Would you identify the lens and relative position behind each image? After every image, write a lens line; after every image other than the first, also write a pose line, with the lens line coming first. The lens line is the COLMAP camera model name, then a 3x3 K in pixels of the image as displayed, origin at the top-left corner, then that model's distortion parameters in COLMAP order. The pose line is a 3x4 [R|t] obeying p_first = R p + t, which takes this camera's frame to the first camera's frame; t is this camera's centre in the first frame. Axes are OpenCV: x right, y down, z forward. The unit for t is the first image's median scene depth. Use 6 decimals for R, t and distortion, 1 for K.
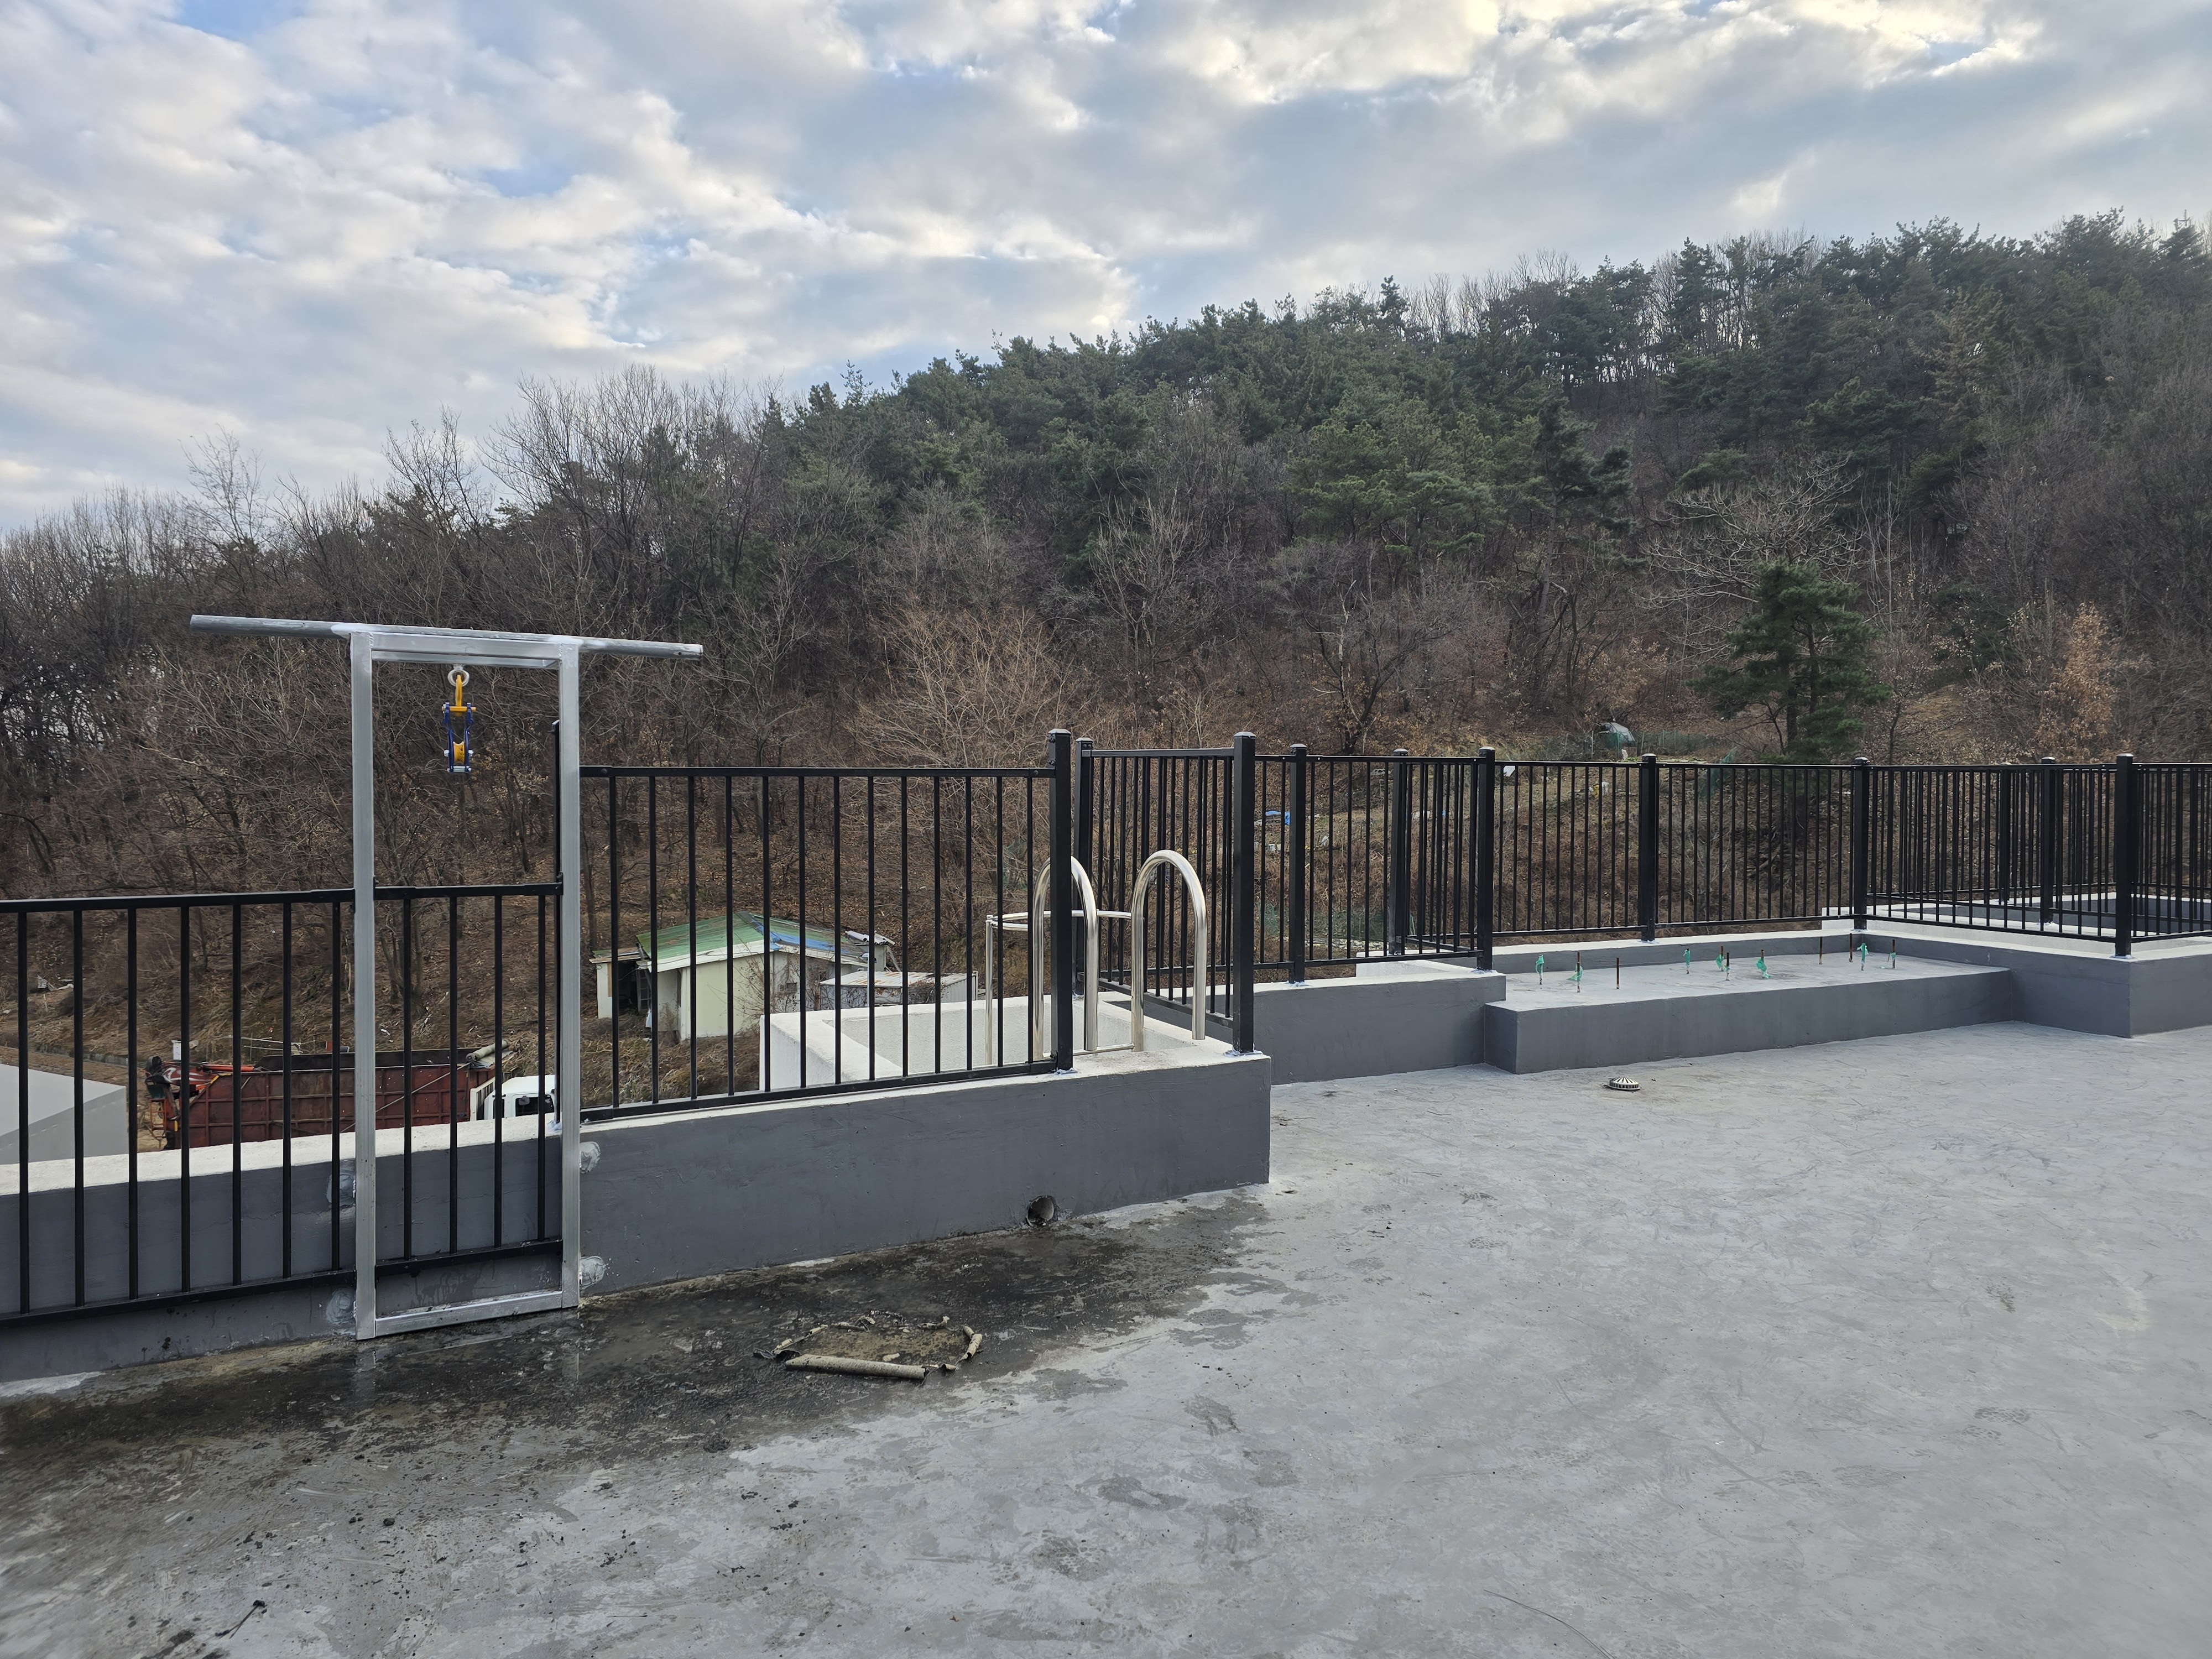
lens RADIAL K [[1463.7, 0, 1131.1], [0, 1463.7, 815.8], [0, 0, 1]] dist [0.077354, -0.072211]
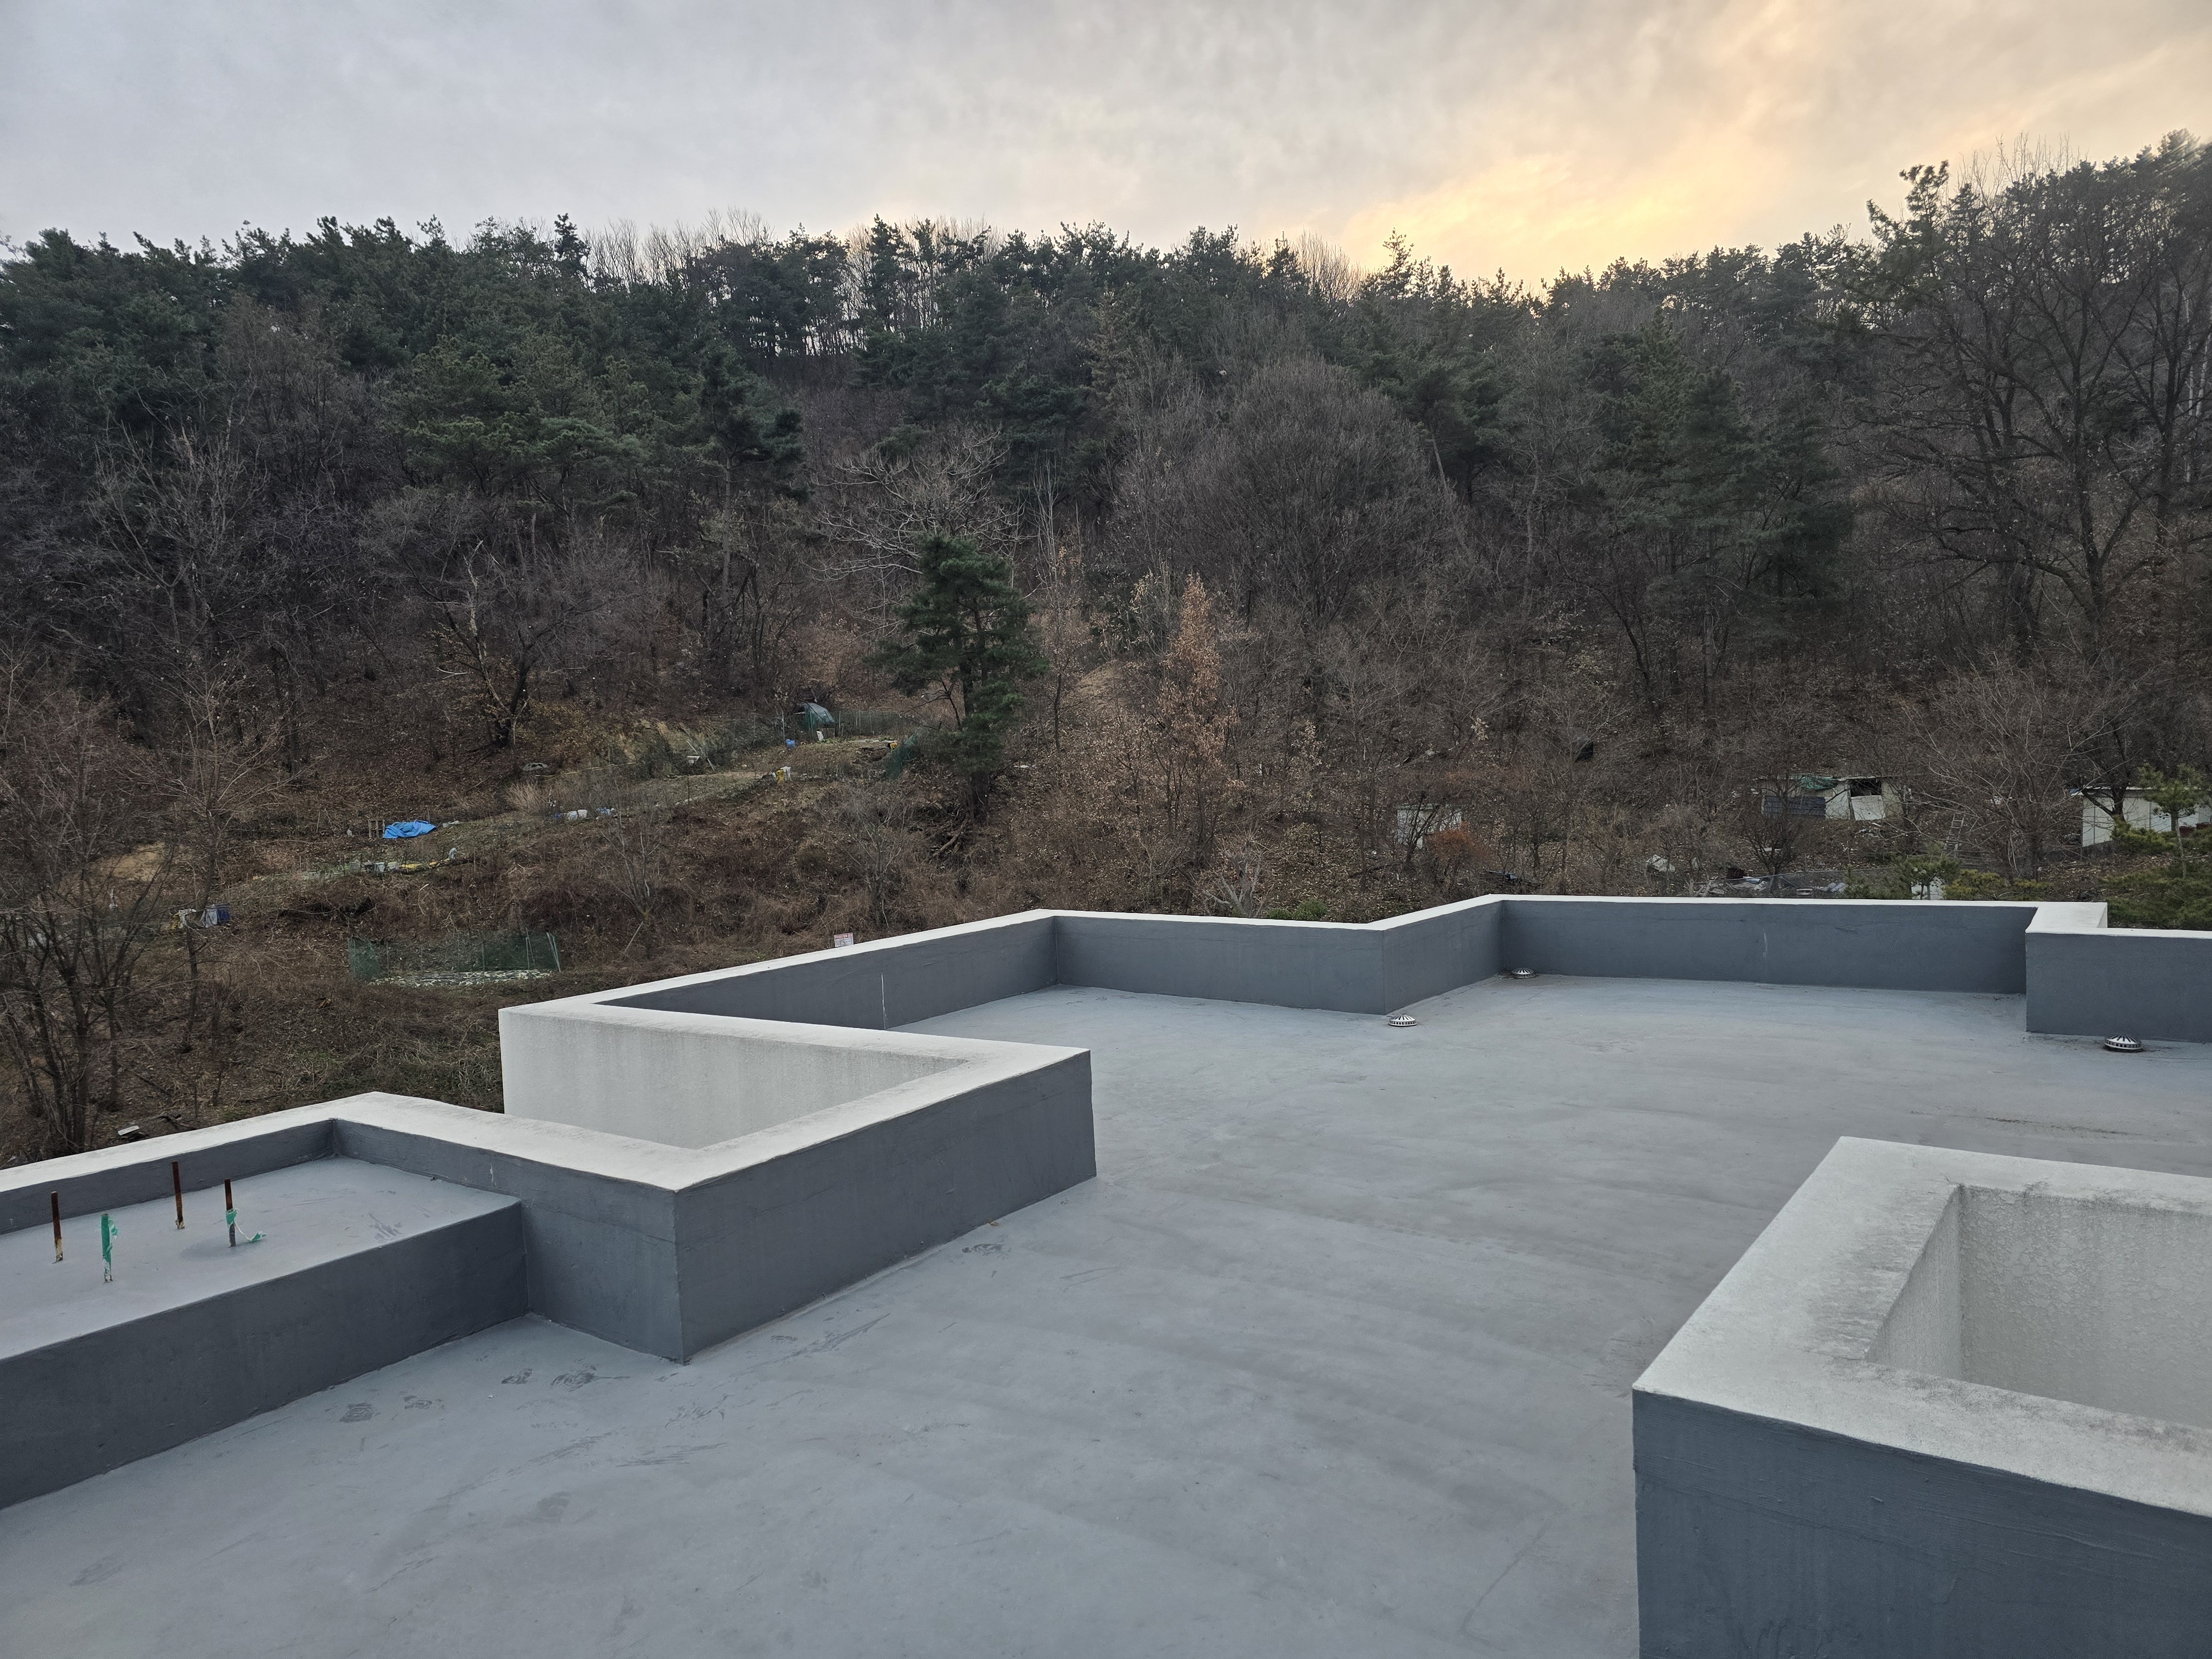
lens RADIAL K [[1463.7, 0, 1106.8], [0, 1463.7, 837.6], [0, 0, 1]] dist [0.077354, -0.072211]
pose [[0.894045, -0.069777, 0.442509, 0.079876], [0.059451, 0.997539, 0.037182, -0.000960], [-0.444015, -0.006934, 0.895993, 0.074318]]
